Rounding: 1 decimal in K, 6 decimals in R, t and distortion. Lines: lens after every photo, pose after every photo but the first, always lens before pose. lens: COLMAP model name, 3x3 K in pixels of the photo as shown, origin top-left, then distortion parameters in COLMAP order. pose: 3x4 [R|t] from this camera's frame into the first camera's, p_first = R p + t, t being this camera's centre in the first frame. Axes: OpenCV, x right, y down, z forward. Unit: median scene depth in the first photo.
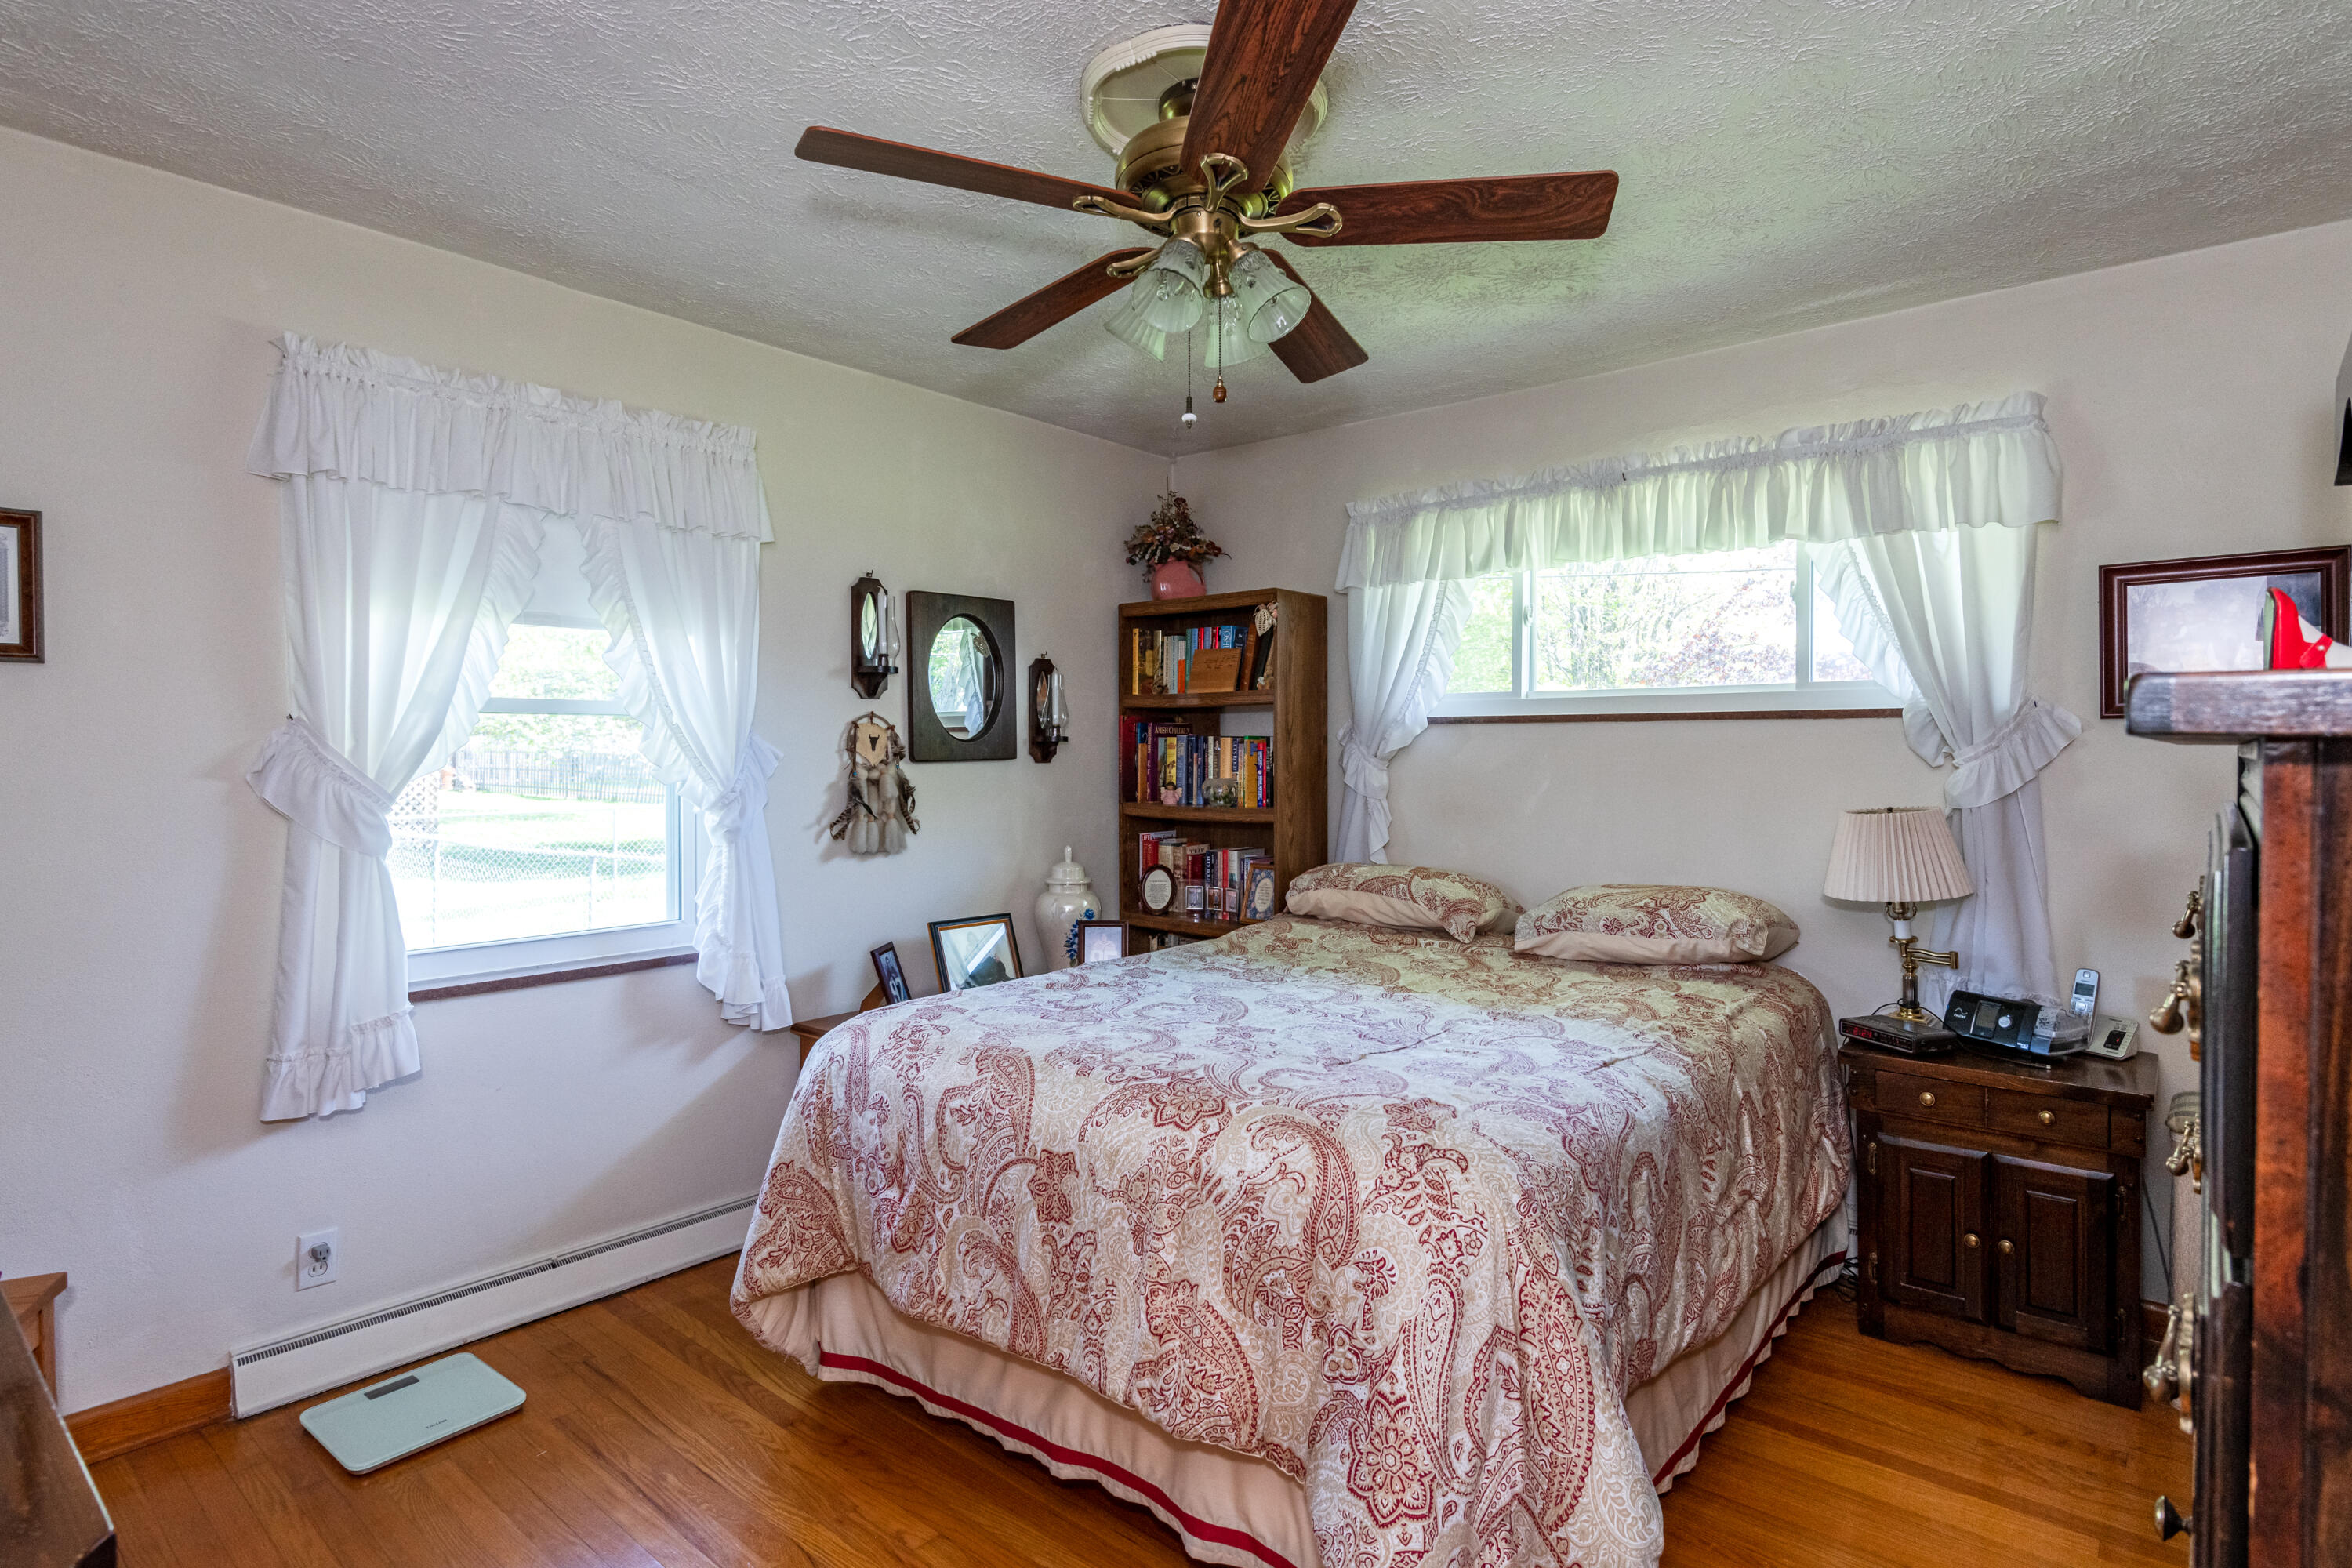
lens RADIAL K [[1205.7, 0, 1130.4], [0, 1205.7, 765.6], [0, 0, 1]] dist [0.029597, -0.026121]
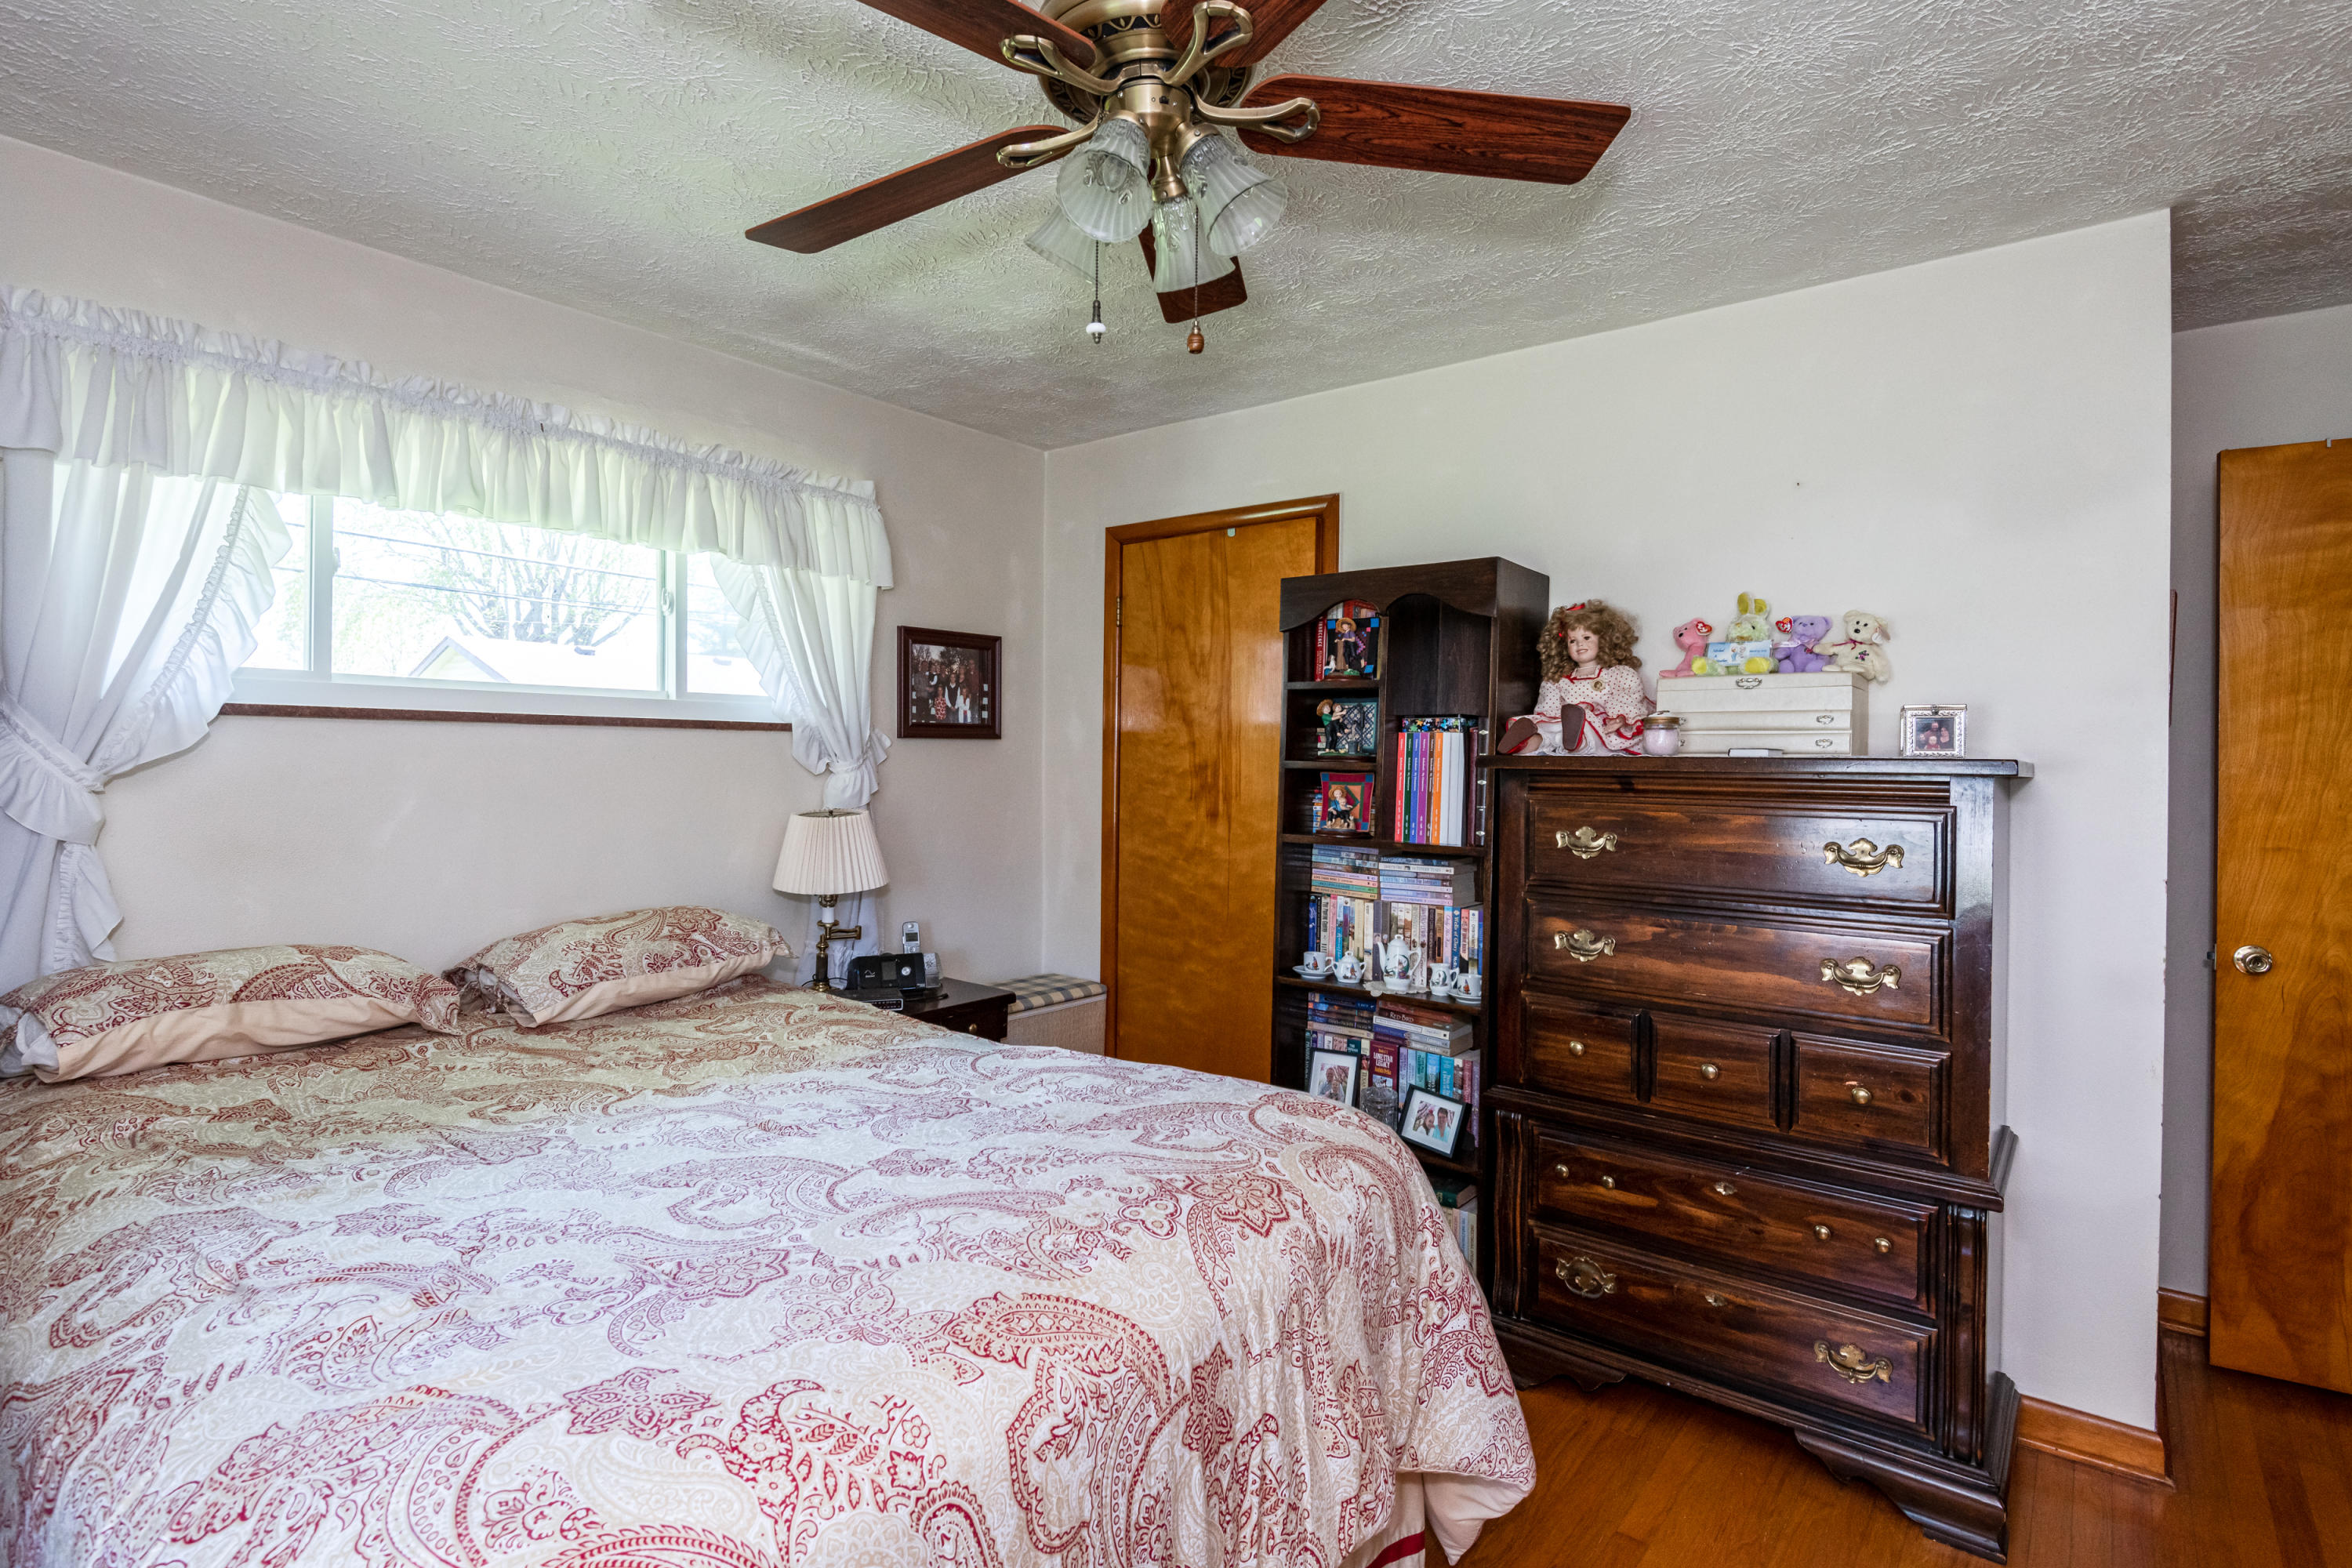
lens RADIAL K [[1205.7, 0, 1130.4], [0, 1205.7, 765.6], [0, 0, 1]] dist [0.029597, -0.026121]
pose [[-0.055619, -0.008446, 0.998416, -0.516713], [0.002501, 0.999960, 0.008598, -0.016626], [-0.998449, 0.002975, -0.055595, 0.749162]]
